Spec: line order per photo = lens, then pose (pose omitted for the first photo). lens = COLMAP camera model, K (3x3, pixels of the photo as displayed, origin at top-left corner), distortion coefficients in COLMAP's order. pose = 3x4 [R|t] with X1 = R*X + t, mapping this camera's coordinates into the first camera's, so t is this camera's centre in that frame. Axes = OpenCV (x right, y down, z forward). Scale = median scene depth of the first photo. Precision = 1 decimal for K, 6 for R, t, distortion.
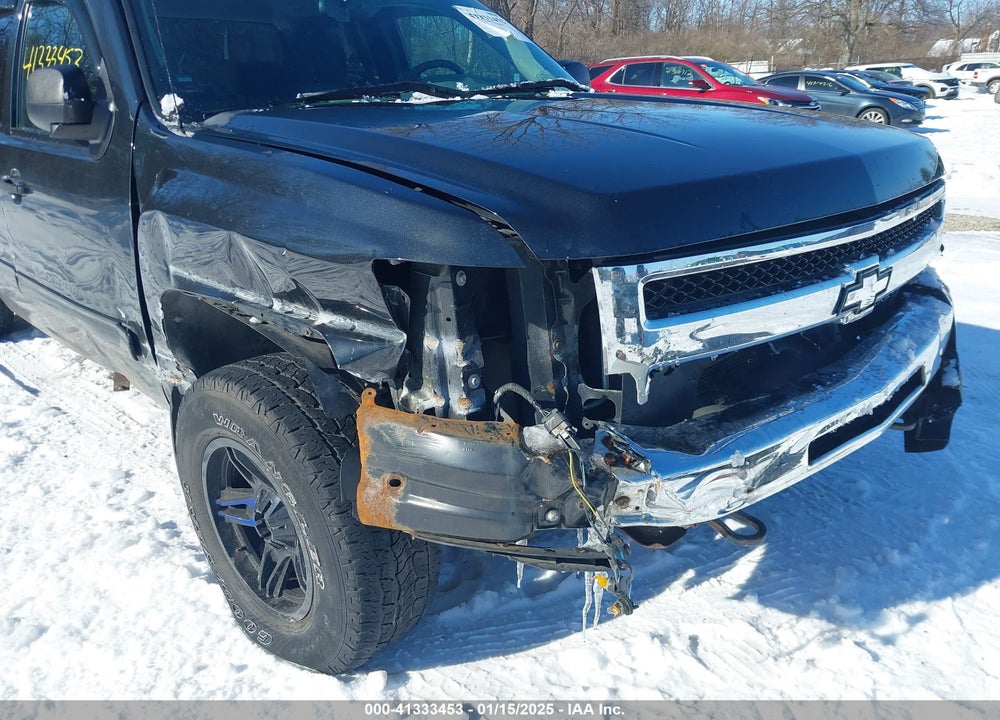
lens RADIAL K [[789.4, 0, 476.7], [0, 789.4, 356.4], [0, 0, 1]] dist [0.036321, -0.038442]
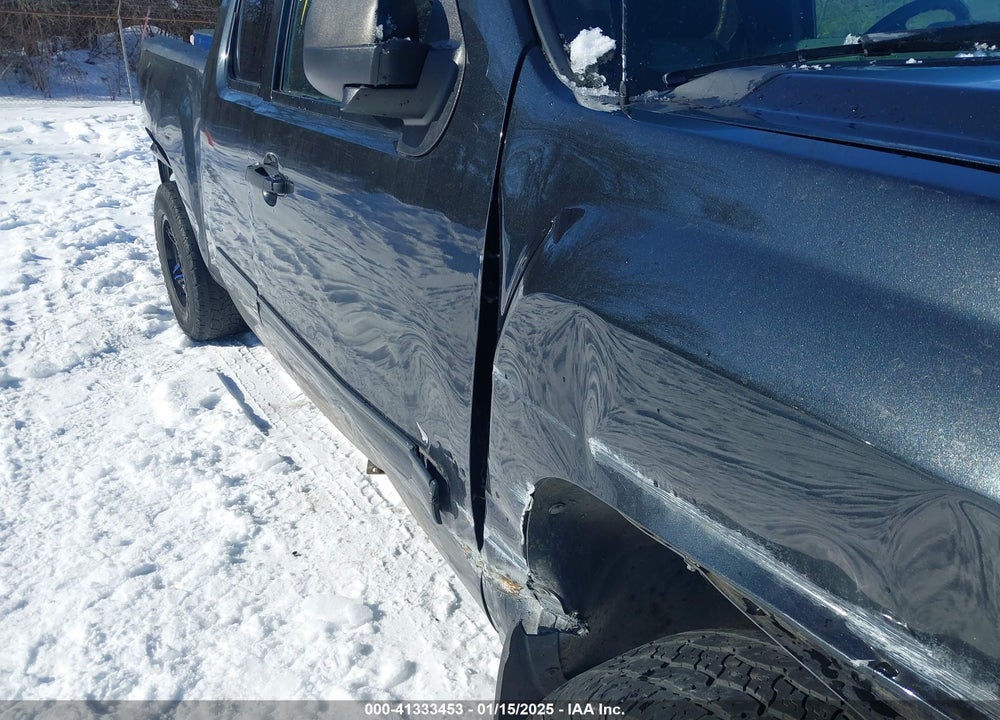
lens RADIAL K [[789.4, 0, 476.7], [0, 789.4, 356.4], [0, 0, 1]] dist [0.036321, -0.038442]
pose [[0.964382, 0.115874, -0.237785, -0.223883], [-0.108836, 0.993148, 0.042561, -0.106547], [0.241087, -0.015165, 0.970385, 0.372146]]
